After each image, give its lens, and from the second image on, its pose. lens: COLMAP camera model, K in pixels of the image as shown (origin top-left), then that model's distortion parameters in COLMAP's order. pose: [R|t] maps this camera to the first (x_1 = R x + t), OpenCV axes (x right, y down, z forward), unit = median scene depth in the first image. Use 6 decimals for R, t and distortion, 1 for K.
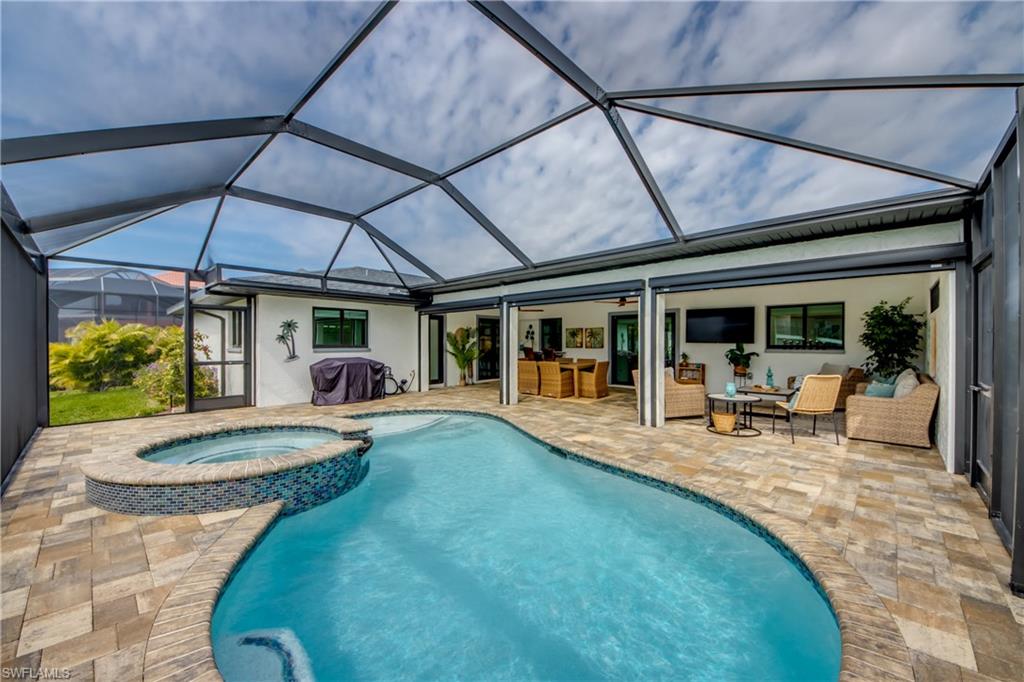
lens RADIAL K [[393.4, 0, 507.8], [0, 393.4, 342.0], [0, 0, 1]] dist [0.006505, -0.009919]
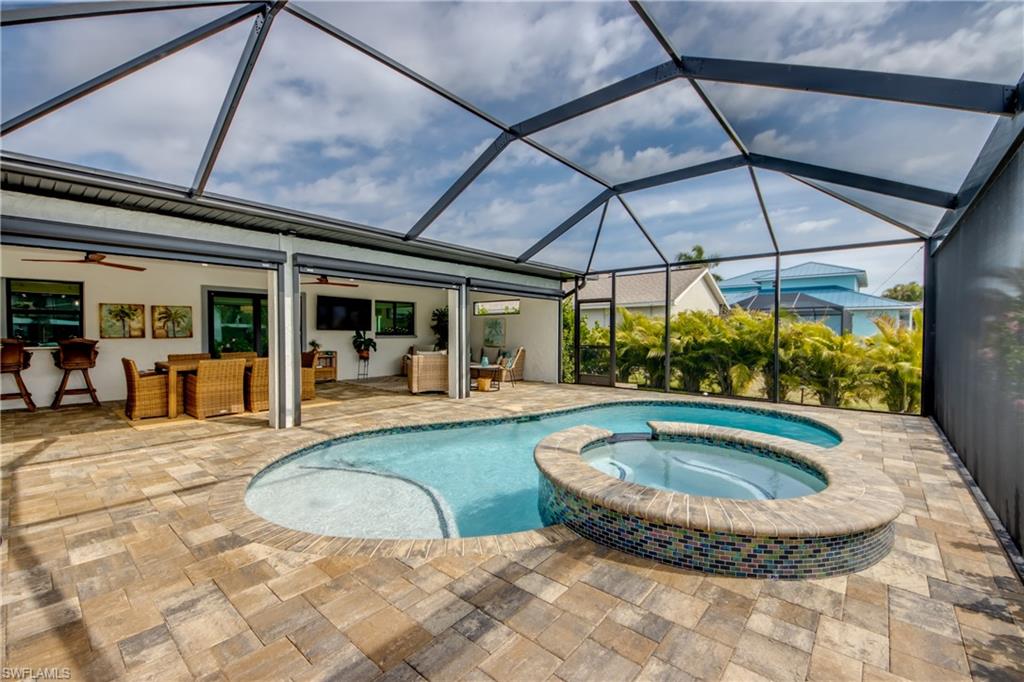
lens RADIAL K [[427.9, 0, 510.0], [0, 427.9, 342.3], [0, 0, 1]] dist [0.001142, -0.004541]
pose [[-0.056278, -0.023464, 0.998139, -0.673219], [-0.002147, 0.999724, 0.023380, 0.007169], [-0.998413, -0.000827, -0.056313, 0.648362]]
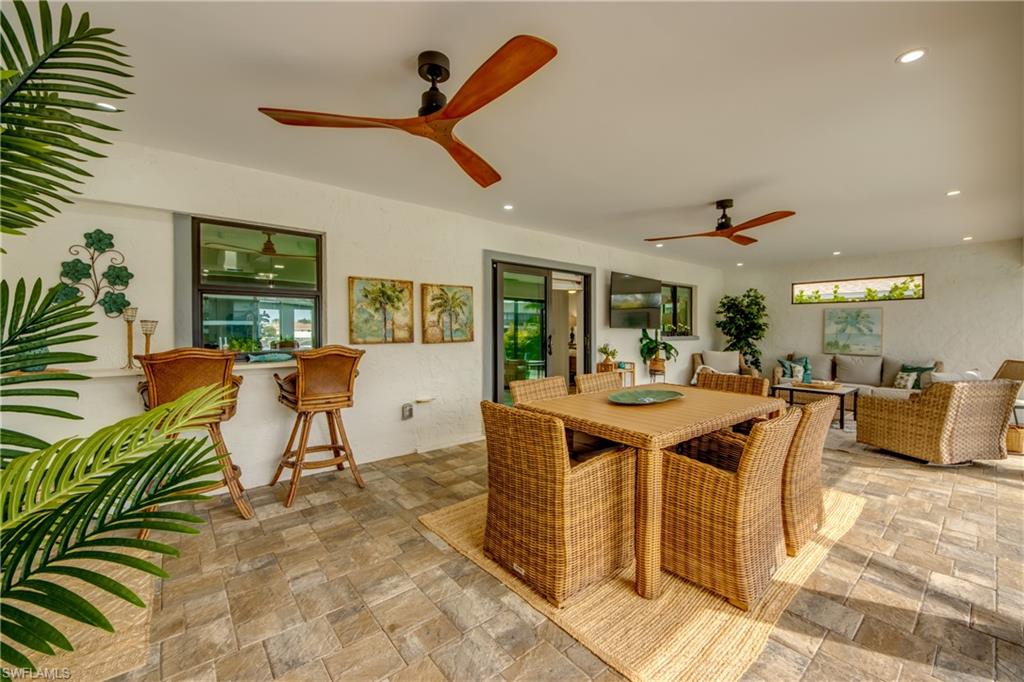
lens RADIAL K [[393.4, 0, 512.0], [0, 393.4, 333.8], [0, 0, 1]] dist [0.006505, -0.009919]
pose [[0.096056, -0.012615, 0.995296, -0.170047], [-0.003856, 0.999907, 0.013046, 0.003959], [-0.995368, -0.005091, 0.095998, 1.204285]]
